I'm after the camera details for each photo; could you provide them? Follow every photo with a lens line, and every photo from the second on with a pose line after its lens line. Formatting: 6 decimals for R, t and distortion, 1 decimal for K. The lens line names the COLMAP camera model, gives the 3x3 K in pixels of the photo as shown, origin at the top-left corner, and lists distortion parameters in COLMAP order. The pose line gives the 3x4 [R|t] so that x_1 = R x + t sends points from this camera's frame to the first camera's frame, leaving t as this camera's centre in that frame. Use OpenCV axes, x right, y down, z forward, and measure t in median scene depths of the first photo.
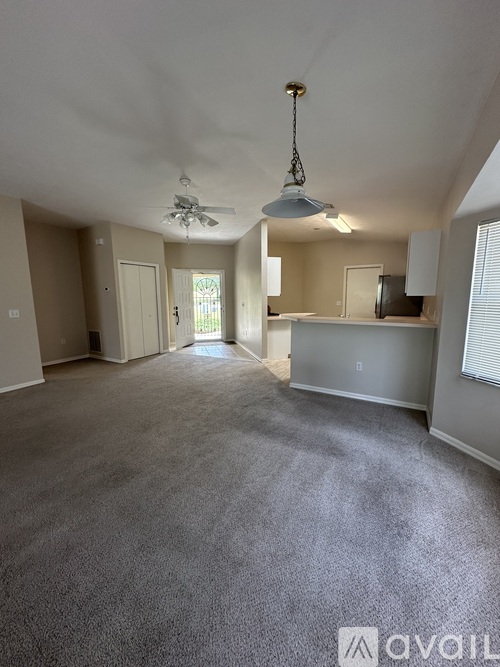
lens RADIAL K [[263.4, 0, 250.0], [0, 263.4, 333.5], [0, 0, 1]] dist [-0.006805, 0.000100]
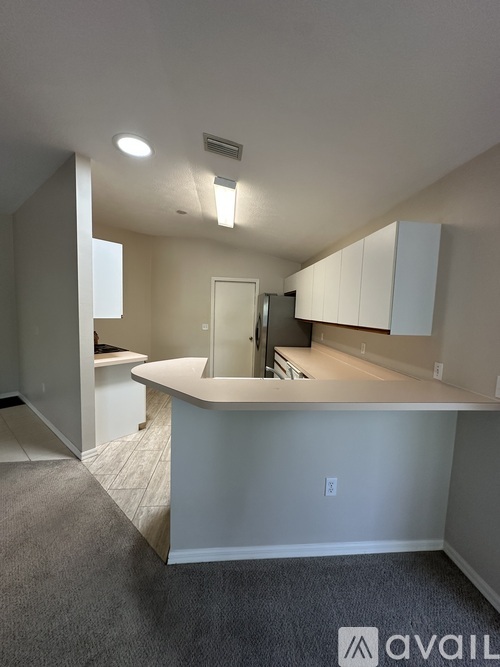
lens RADIAL K [[264.7, 0, 250.0], [0, 264.7, 333.5], [0, 0, 1]] dist [0.000329, 0.000265]
pose [[0.816617, -0.012204, 0.577051, 0.020971], [0.040651, 0.998510, -0.036411, -0.088015], [-0.575747, 0.053192, 0.815896, 0.452362]]
